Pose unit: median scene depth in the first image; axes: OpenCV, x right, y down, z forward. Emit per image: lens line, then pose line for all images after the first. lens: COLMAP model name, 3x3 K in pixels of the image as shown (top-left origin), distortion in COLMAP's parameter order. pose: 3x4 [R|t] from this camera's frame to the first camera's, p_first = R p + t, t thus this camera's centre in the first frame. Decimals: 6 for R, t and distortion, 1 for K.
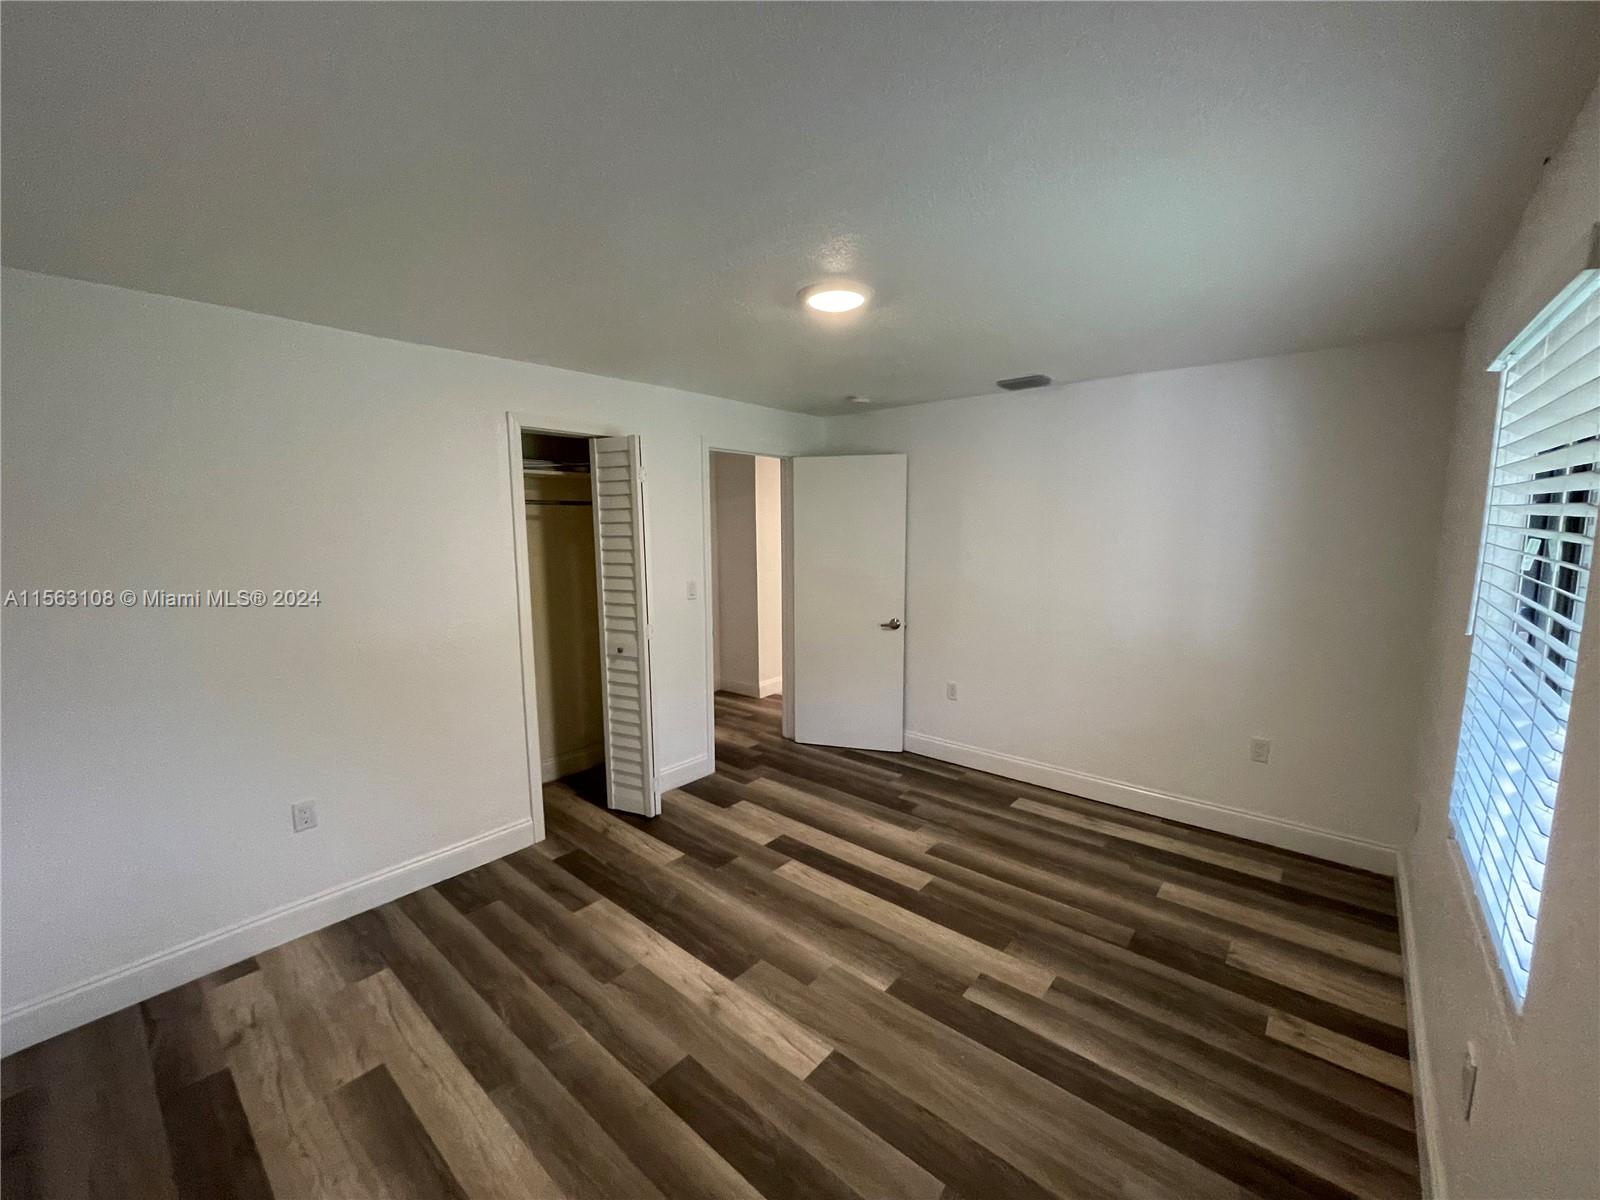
lens RADIAL K [[646.9, 0, 800.0], [0, 646.9, 600.0], [0, 0, 1]] dist [-0.002587, 0.003820]
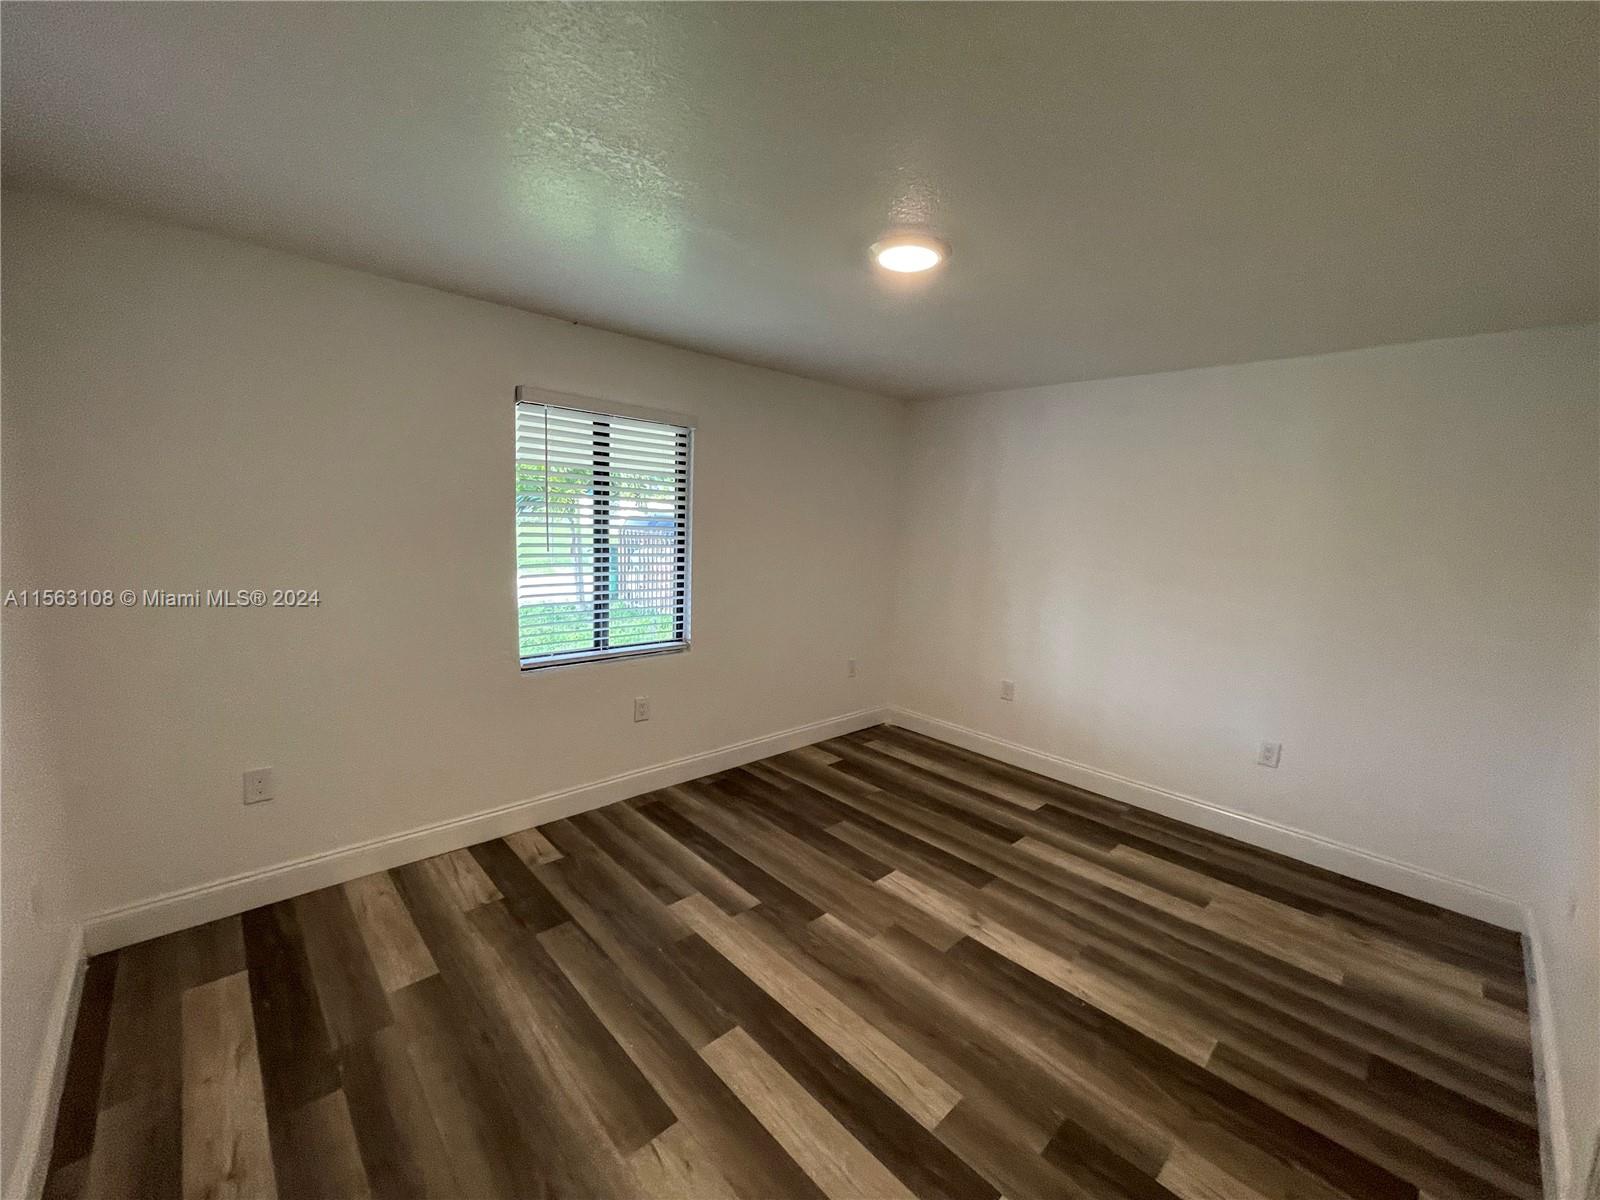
lens RADIAL K [[646.9, 0, 800.0], [0, 646.9, 600.0], [0, 0, 1]] dist [-0.002587, 0.003820]
pose [[-0.993261, -0.050892, 0.104132, 0.085586], [-0.022914, 0.966934, 0.253997, -0.208303], [-0.113615, 0.249899, -0.961583, 1.924855]]
